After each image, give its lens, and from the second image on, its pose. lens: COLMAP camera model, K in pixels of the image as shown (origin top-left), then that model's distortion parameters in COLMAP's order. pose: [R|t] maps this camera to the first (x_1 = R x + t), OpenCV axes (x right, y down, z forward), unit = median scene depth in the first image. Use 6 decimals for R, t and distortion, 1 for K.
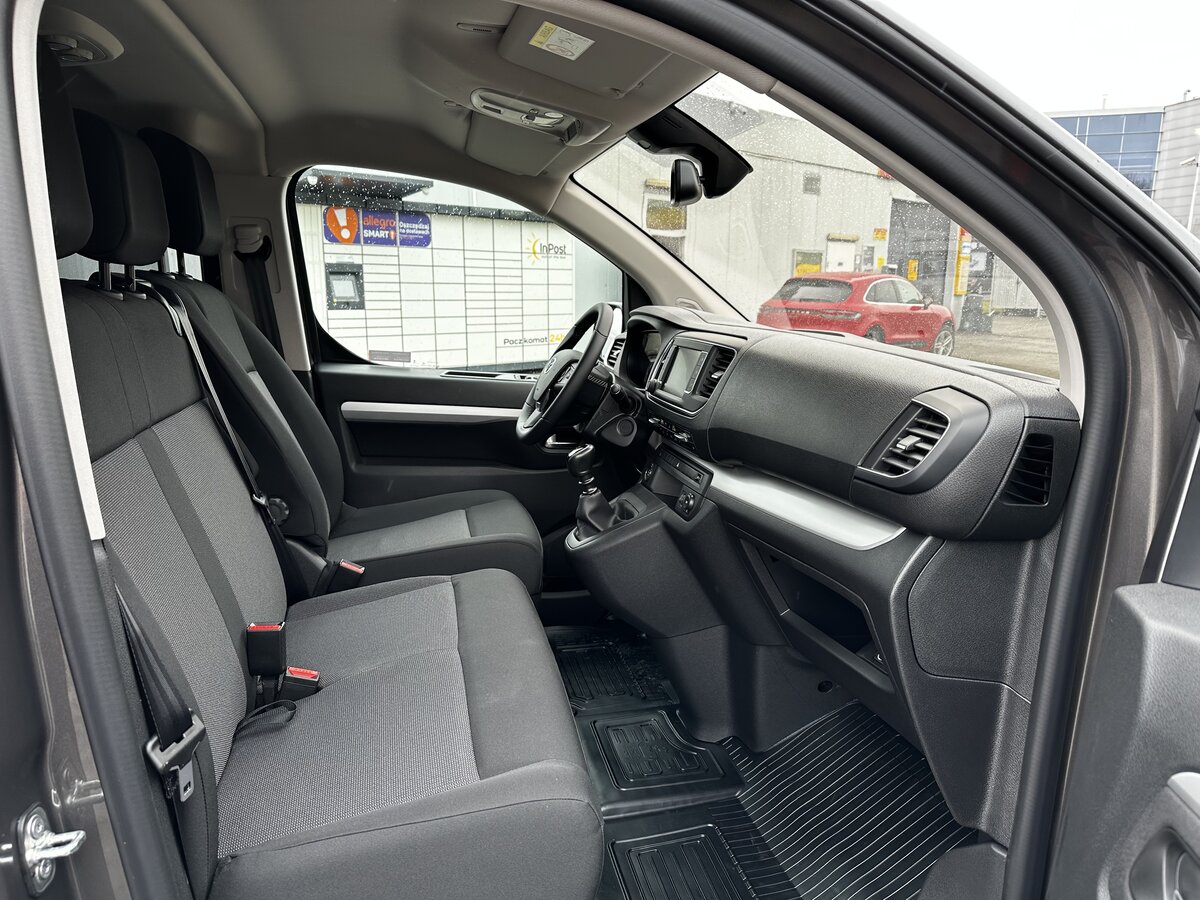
lens RADIAL K [[855.0, 0, 600.0], [0, 855.0, 450.0], [0, 0, 1]] dist [0.007660, 0.000450]
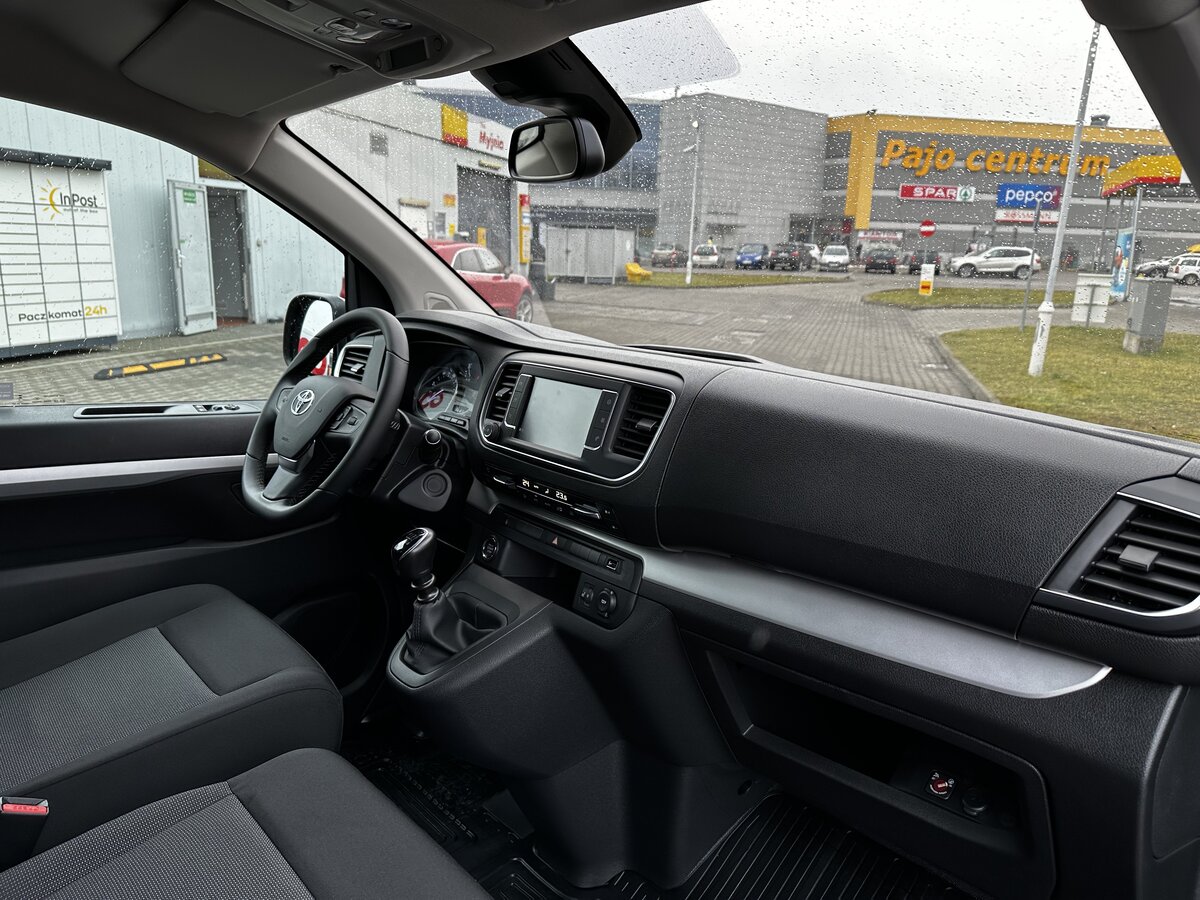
lens RADIAL K [[856.2, 0, 639.3], [0, 856.2, 450.9], [0, 0, 1]] dist [0.096661, -0.122576]
pose [[0.870121, -0.090407, 0.484476, -0.189283], [0.072776, 0.995824, 0.055122, -0.092357], [-0.487436, -0.012704, 0.873066, 0.314655]]
